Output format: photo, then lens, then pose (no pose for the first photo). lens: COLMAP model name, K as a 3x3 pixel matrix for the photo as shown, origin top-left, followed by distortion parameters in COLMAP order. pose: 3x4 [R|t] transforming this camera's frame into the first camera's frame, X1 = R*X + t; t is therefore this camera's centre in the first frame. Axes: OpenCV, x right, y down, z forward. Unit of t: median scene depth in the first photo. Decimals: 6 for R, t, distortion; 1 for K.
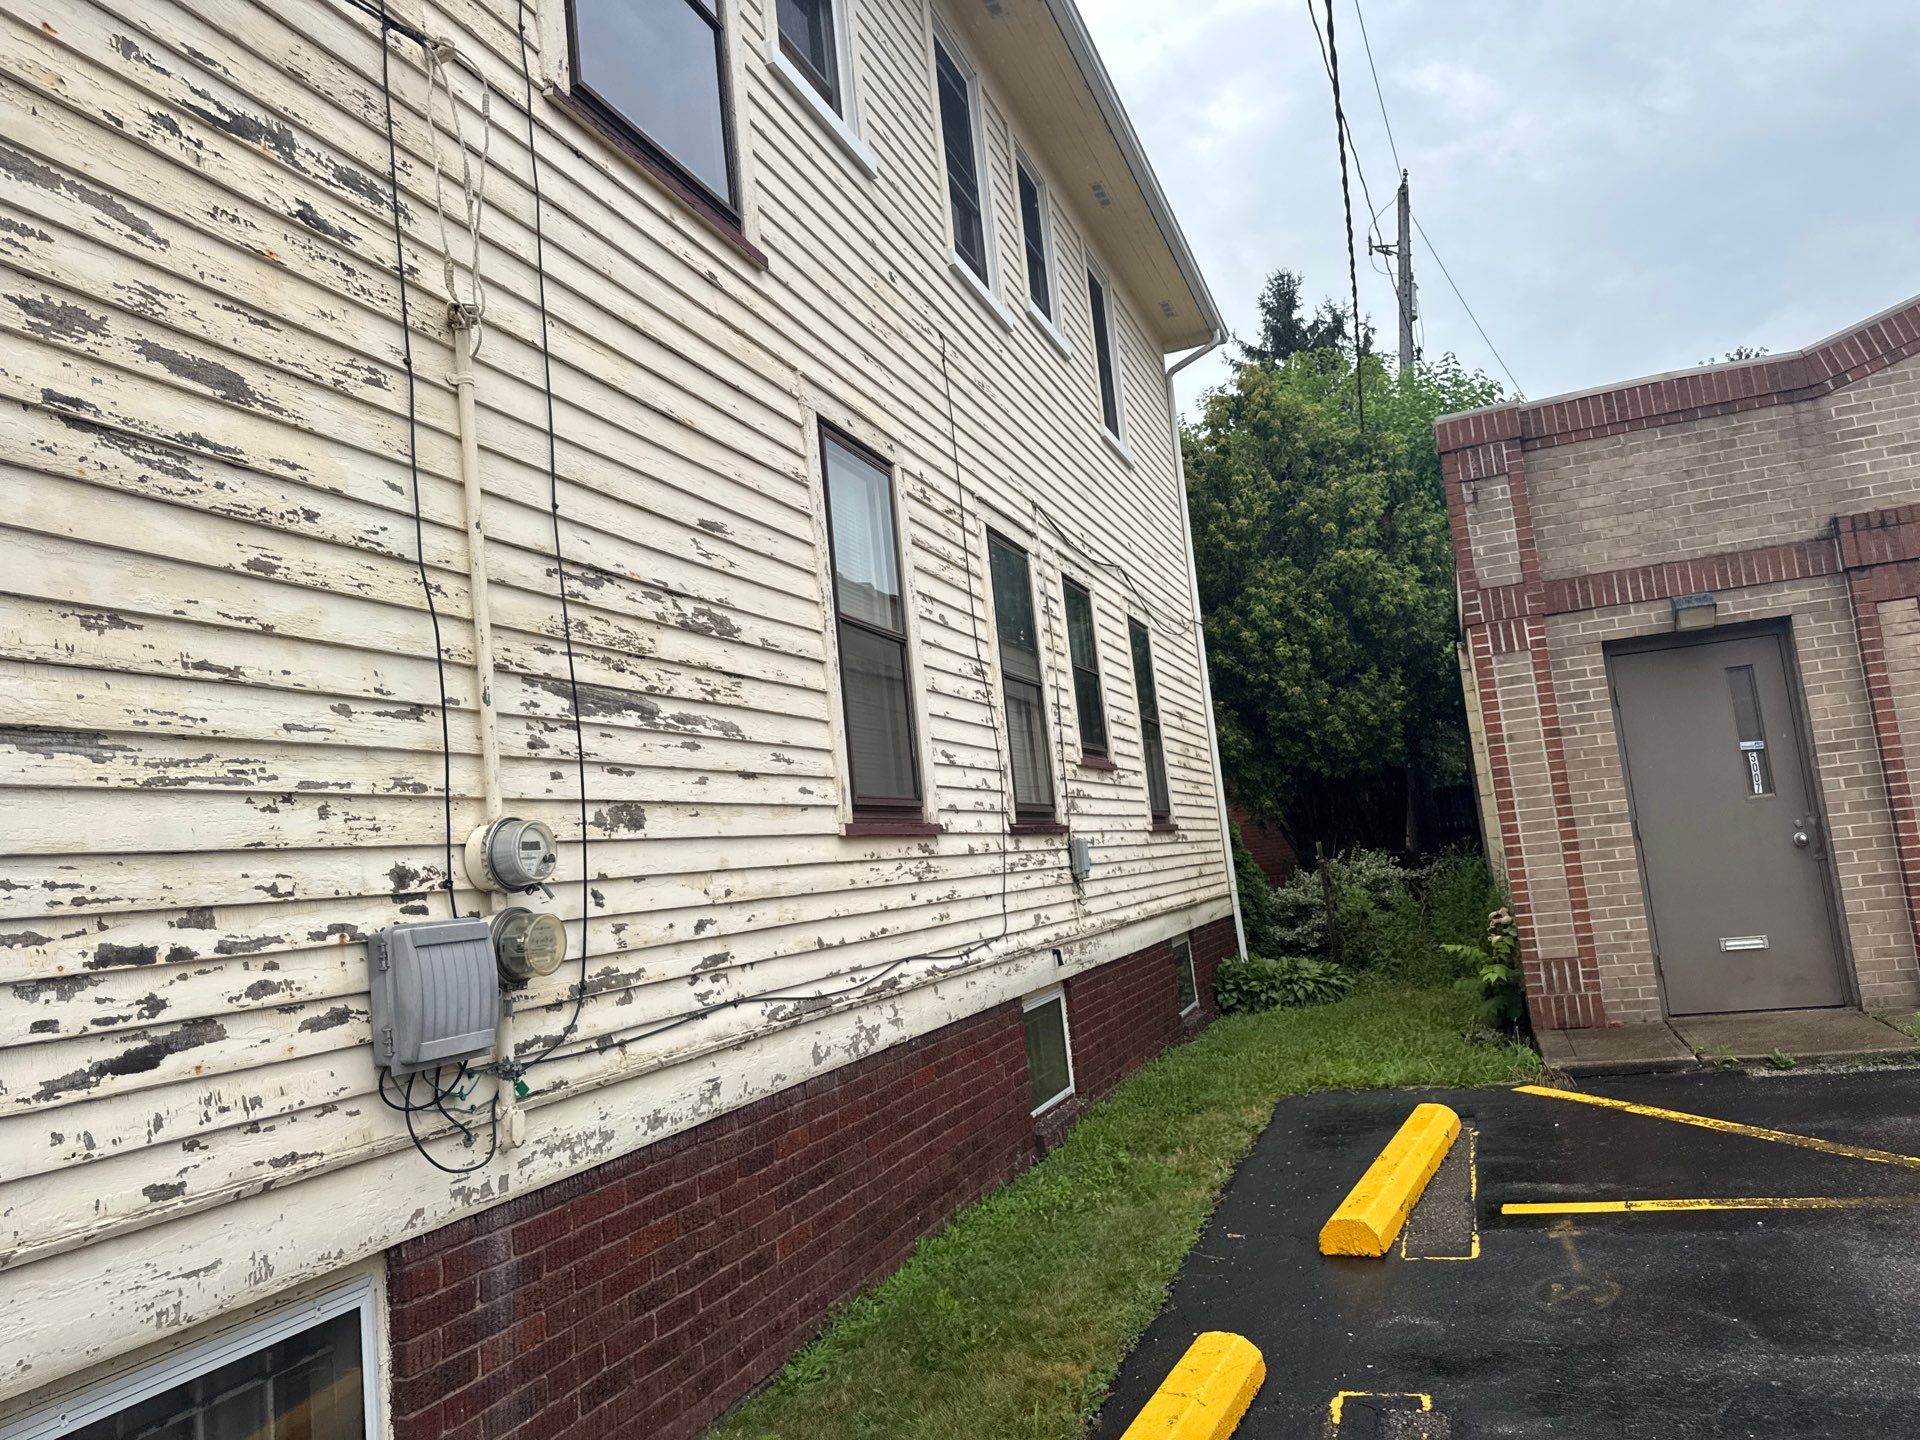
lens RADIAL K [[1363.4, 0, 990.7], [0, 1363.4, 691.2], [0, 0, 1]] dist [0.018537, -0.006799]
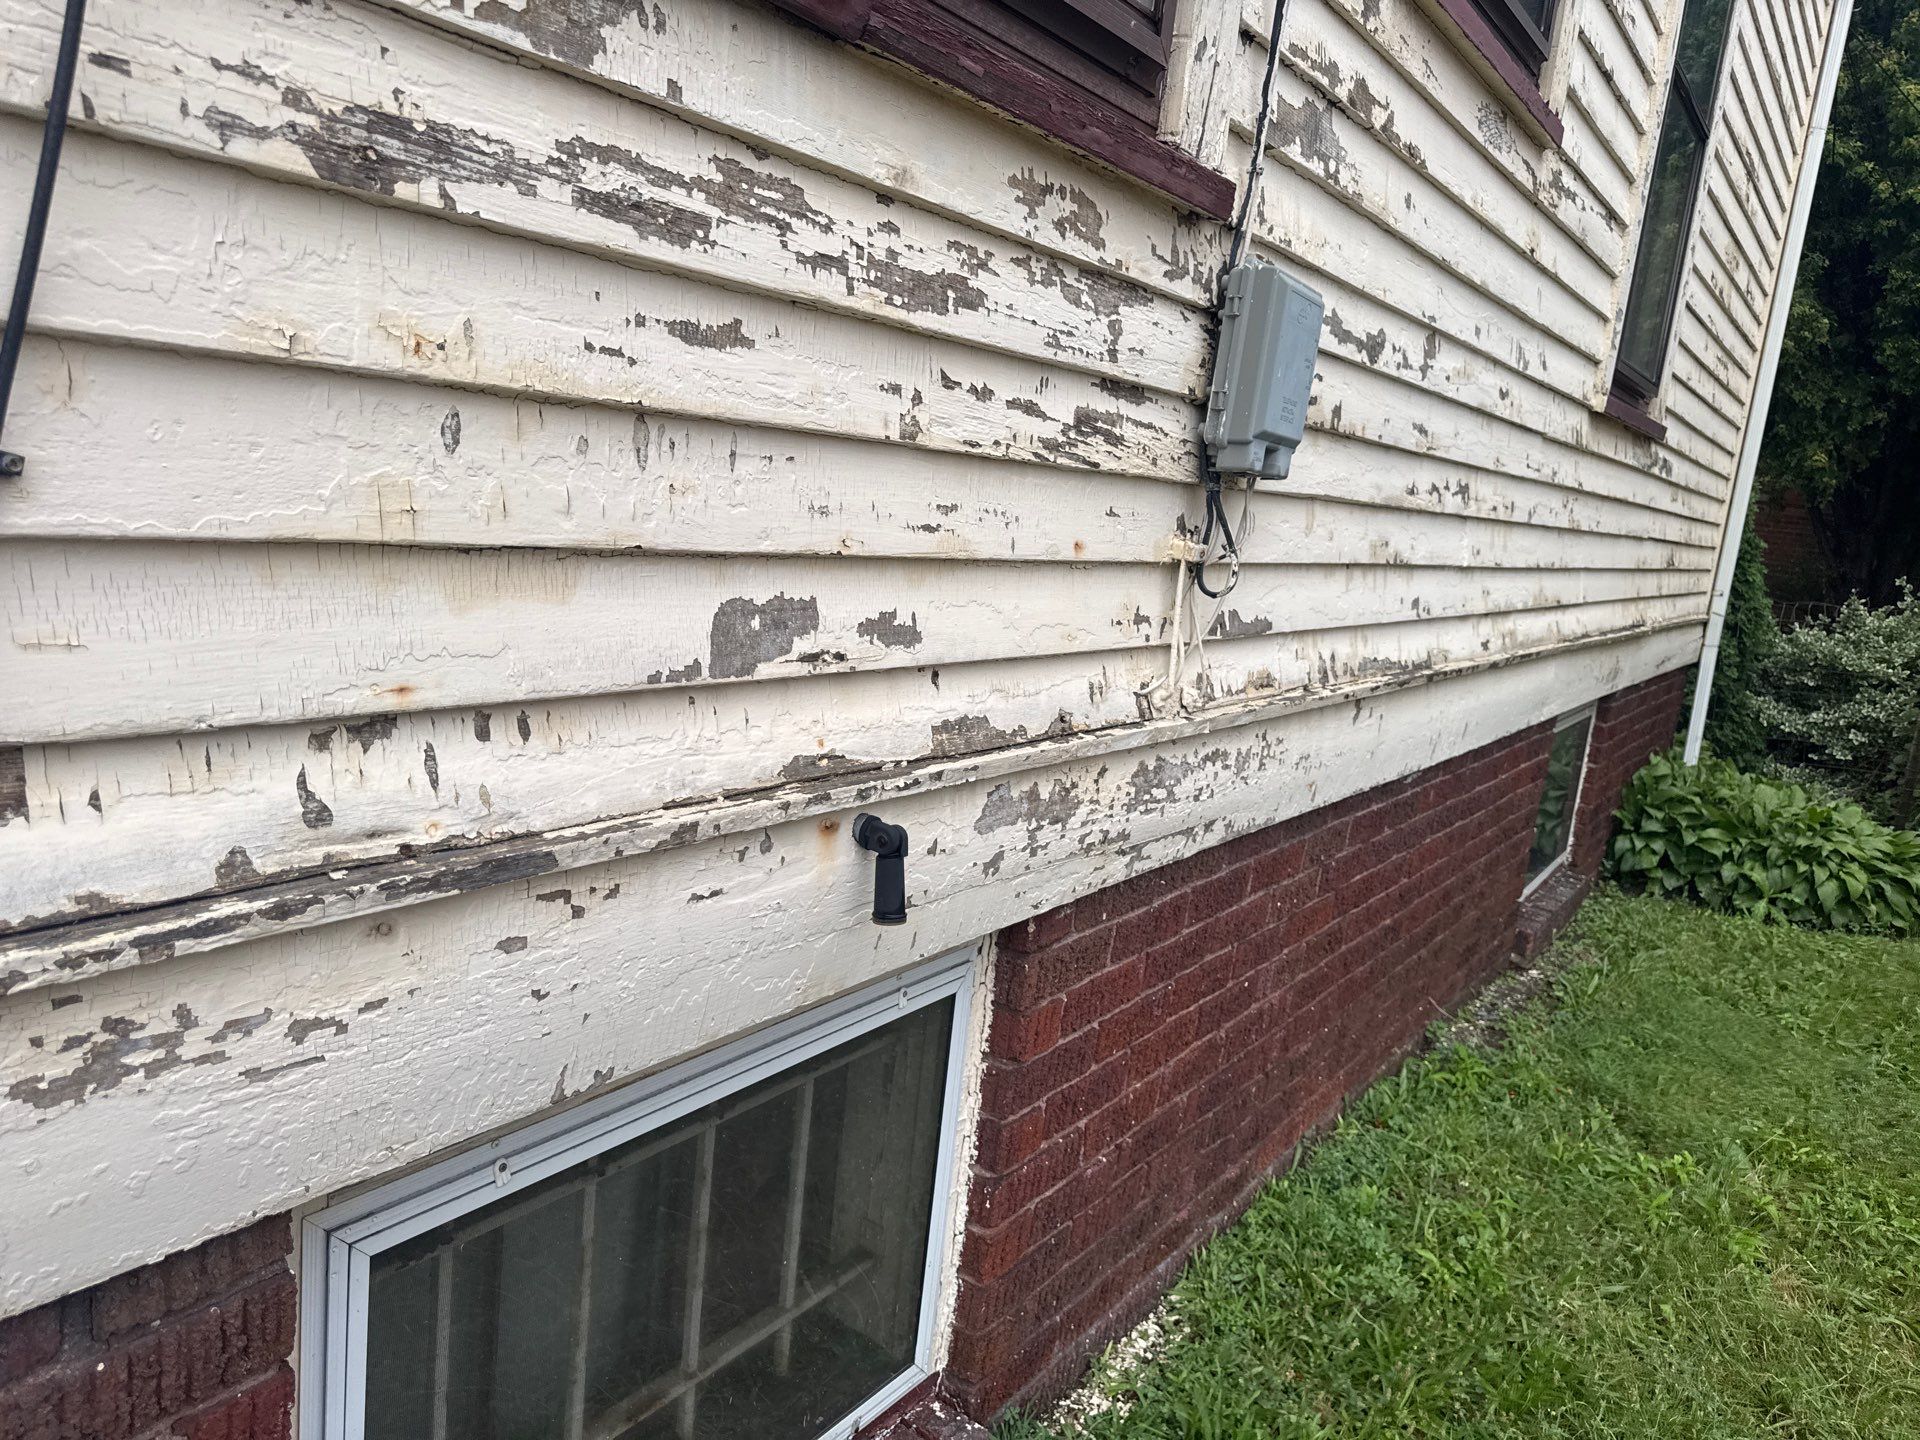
lens RADIAL K [[1363.4, 0, 954.6], [0, 1363.4, 730.7], [0, 0, 1]] dist [0.018537, -0.006799]
pose [[0.938005, 0.257682, -0.231832, 0.060328], [-0.170081, 0.924946, 0.339923, 0.078778], [0.302024, -0.279419, 0.911431, 0.559390]]
